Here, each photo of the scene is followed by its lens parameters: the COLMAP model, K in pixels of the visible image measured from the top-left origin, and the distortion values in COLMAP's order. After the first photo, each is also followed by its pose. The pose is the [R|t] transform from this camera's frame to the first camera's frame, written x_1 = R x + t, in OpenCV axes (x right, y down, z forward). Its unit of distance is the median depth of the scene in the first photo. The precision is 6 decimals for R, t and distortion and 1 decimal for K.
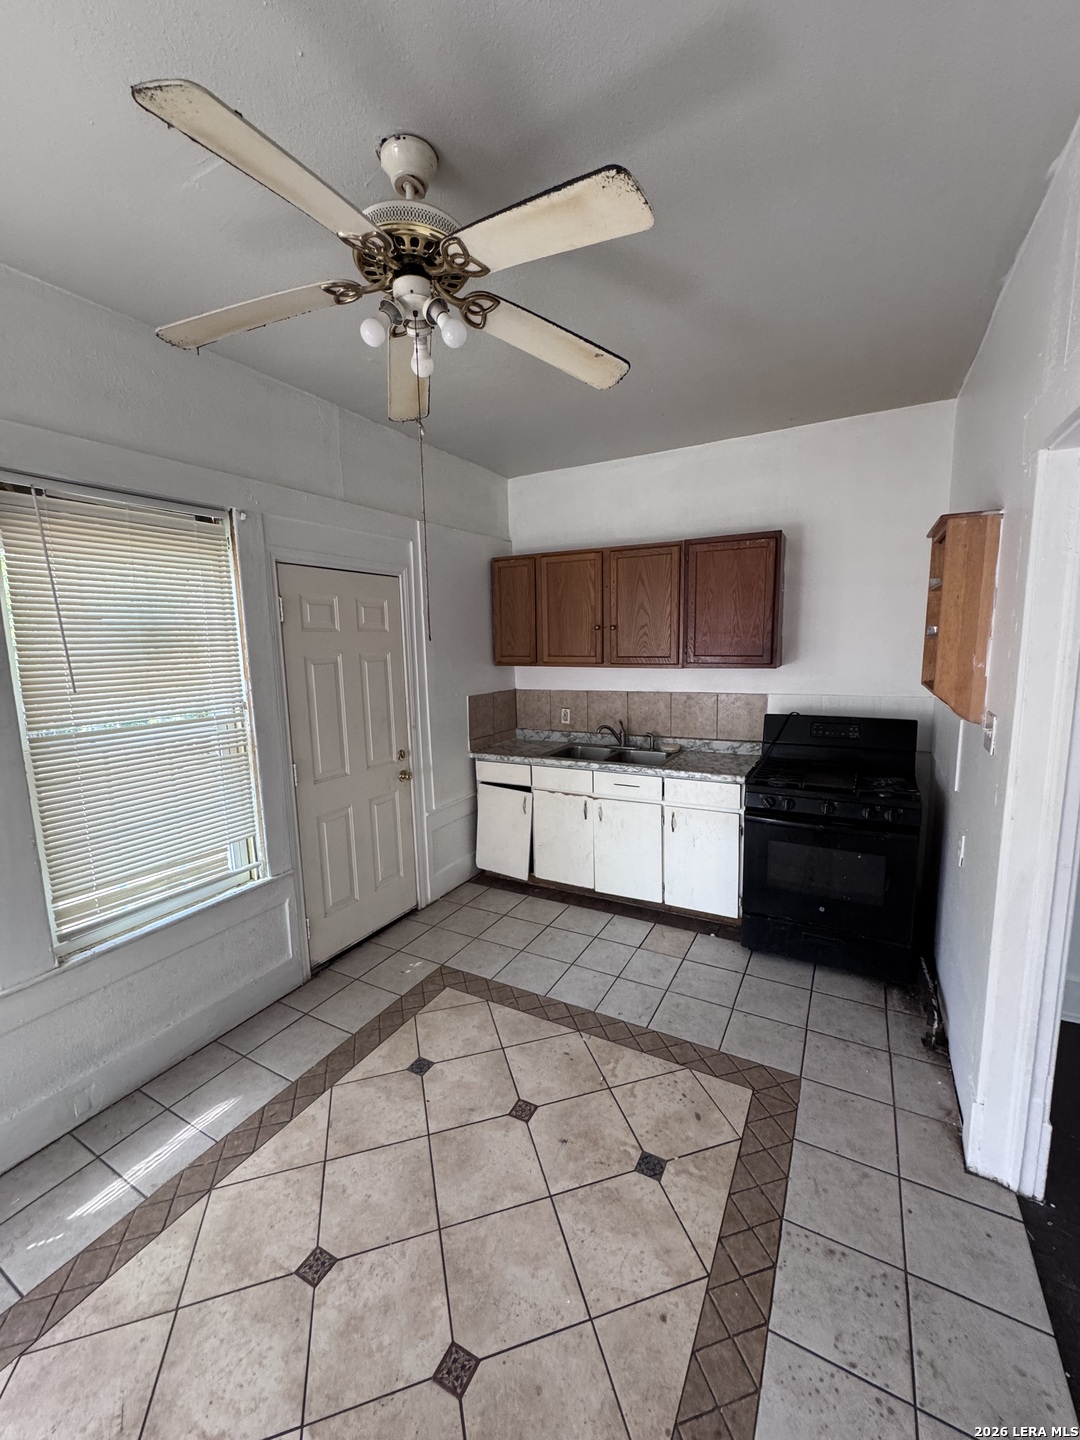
lens RADIAL K [[575.1, 0, 540.9], [0, 575.1, 719.0], [0, 0, 1]] dist [-0.002136, 0.000189]
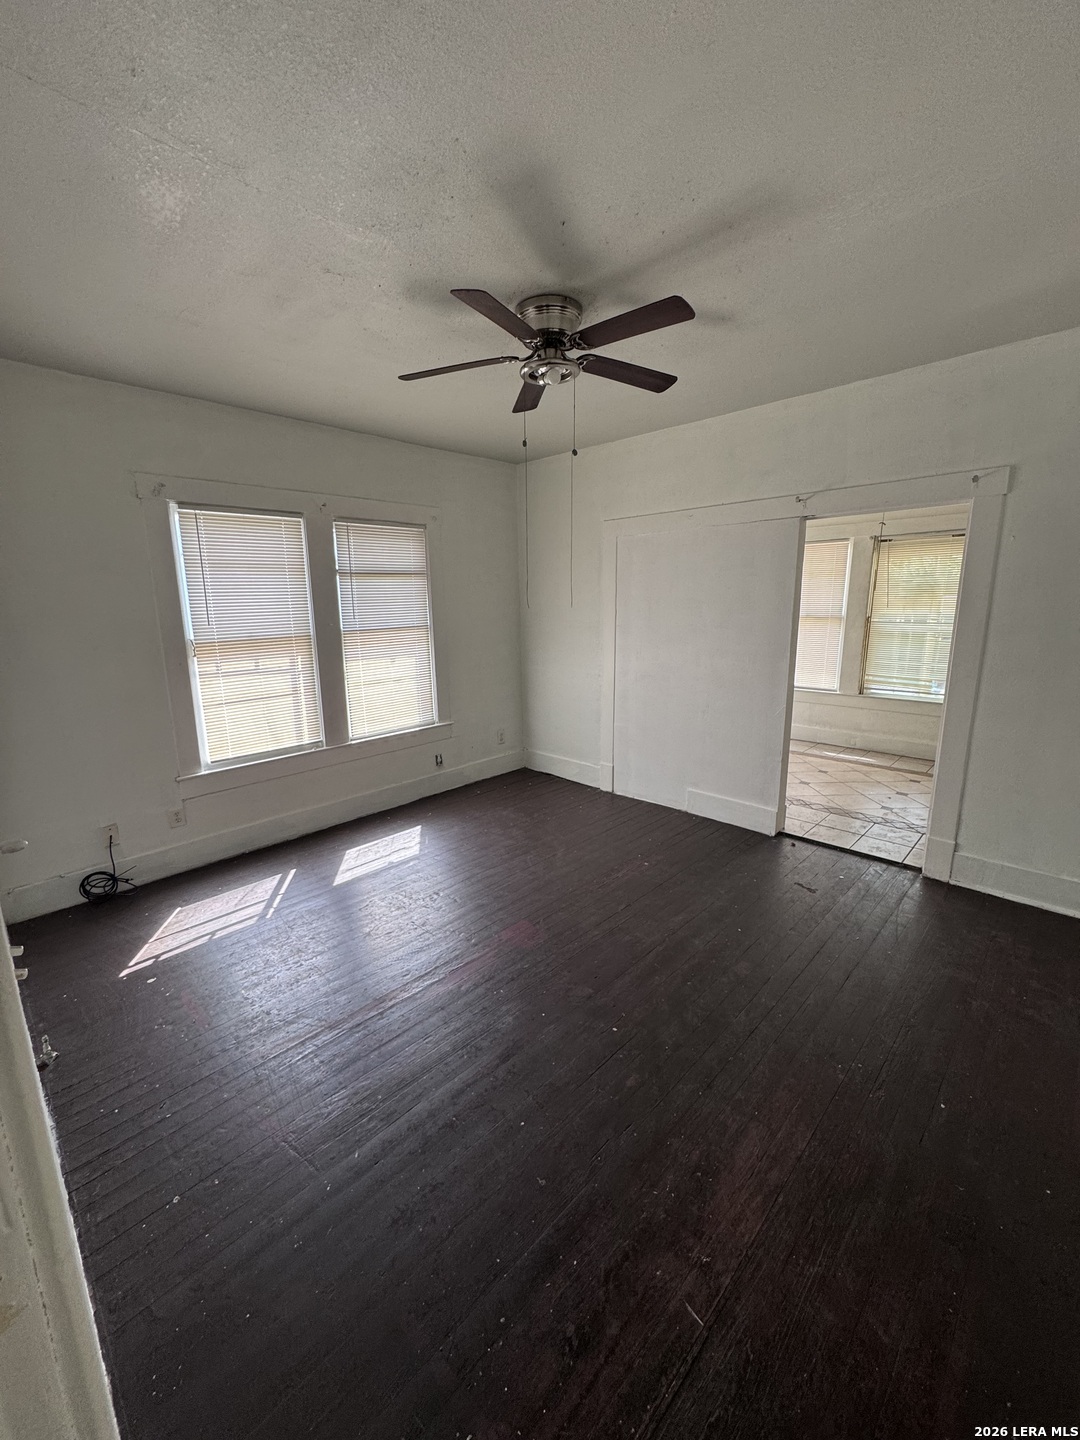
lens RADIAL K [[575.1, 0, 540.9], [0, 575.1, 719.0], [0, 0, 1]] dist [-0.002136, 0.000189]
pose [[-0.256835, 0.223442, -0.940271, 2.730853], [-0.126539, 0.956757, 0.261924, -0.051087], [0.958136, 0.186252, -0.217454, 0.038366]]
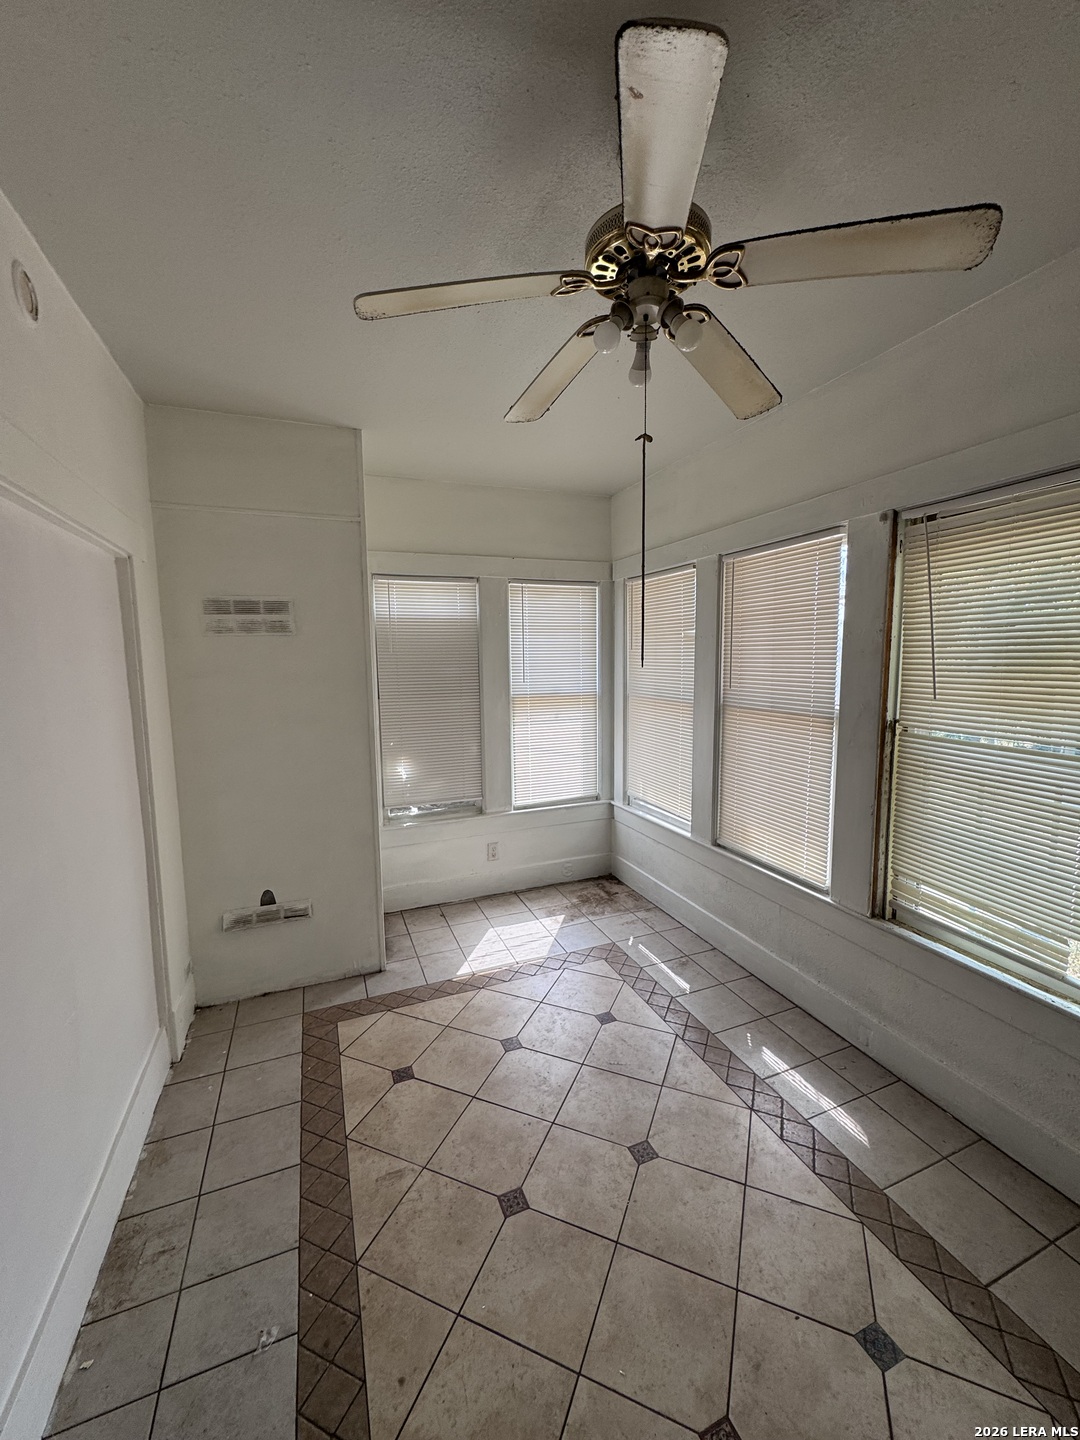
lens RADIAL K [[575.1, 0, 540.9], [0, 575.1, 719.0], [0, 0, 1]] dist [-0.002136, 0.000189]
pose [[-0.633049, 0.116976, -0.765223, 0.505266], [-0.079371, 0.973499, 0.214476, -0.192547], [0.770032, 0.196511, -0.606988, 1.165272]]
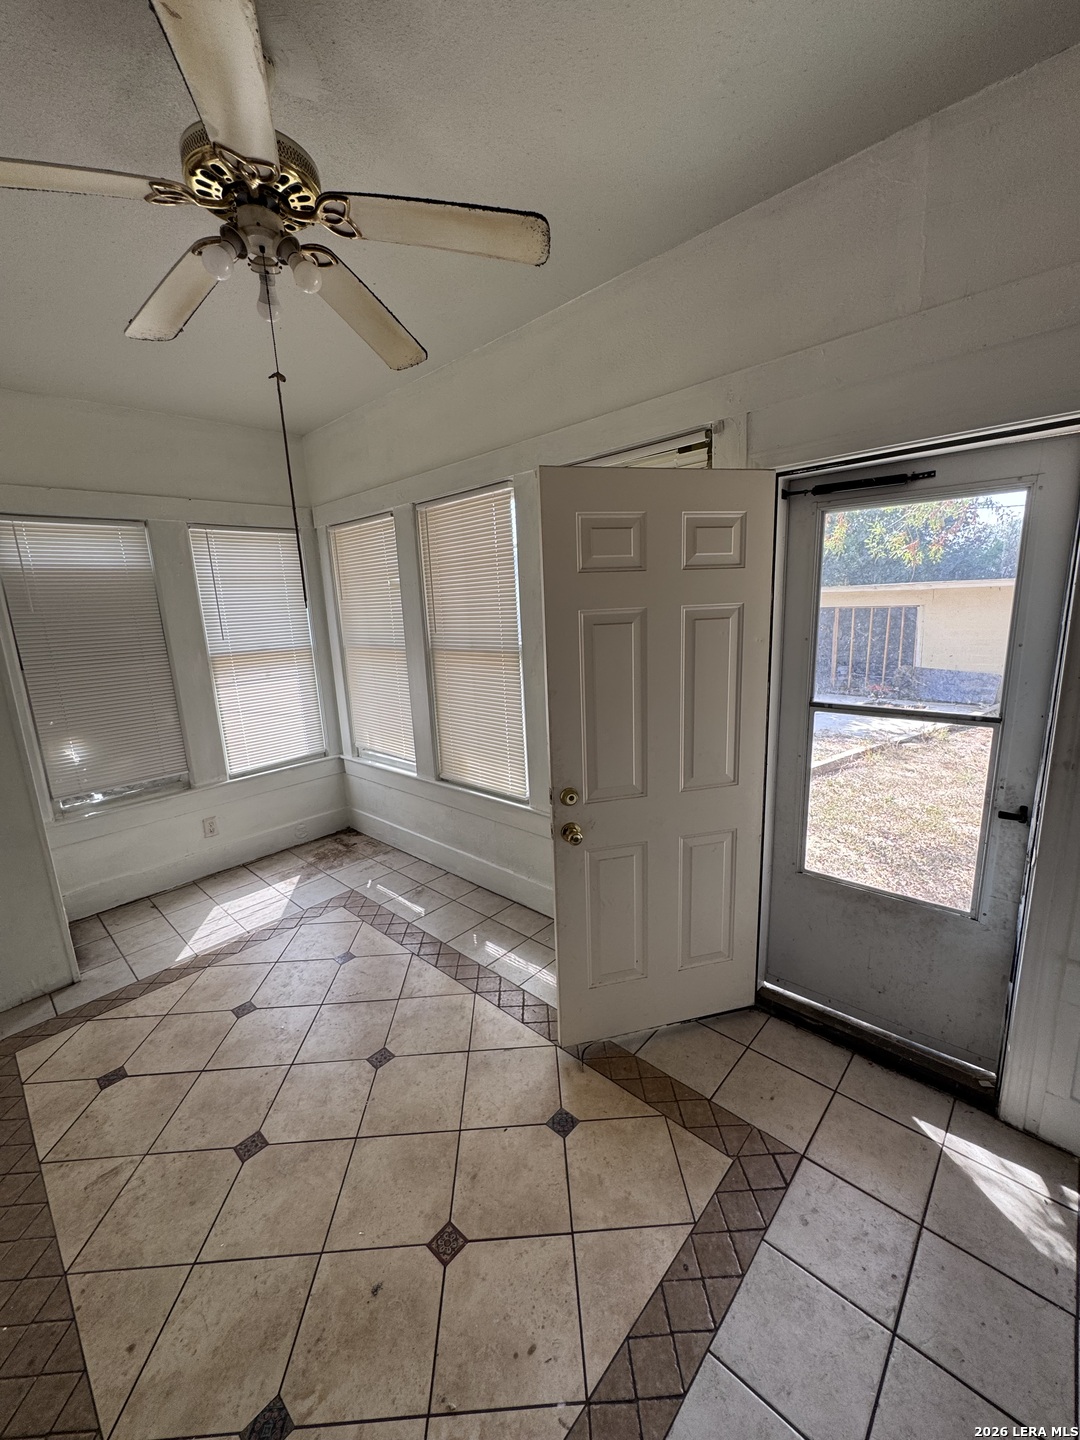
lens RADIAL K [[575.1, 0, 540.9], [0, 575.1, 719.0], [0, 0, 1]] dist [-0.002136, 0.000189]
pose [[-0.243281, 0.228603, -0.942632, 0.530032], [-0.081809, 0.963531, 0.254785, -0.187589], [0.966500, 0.139100, -0.215707, 1.292518]]
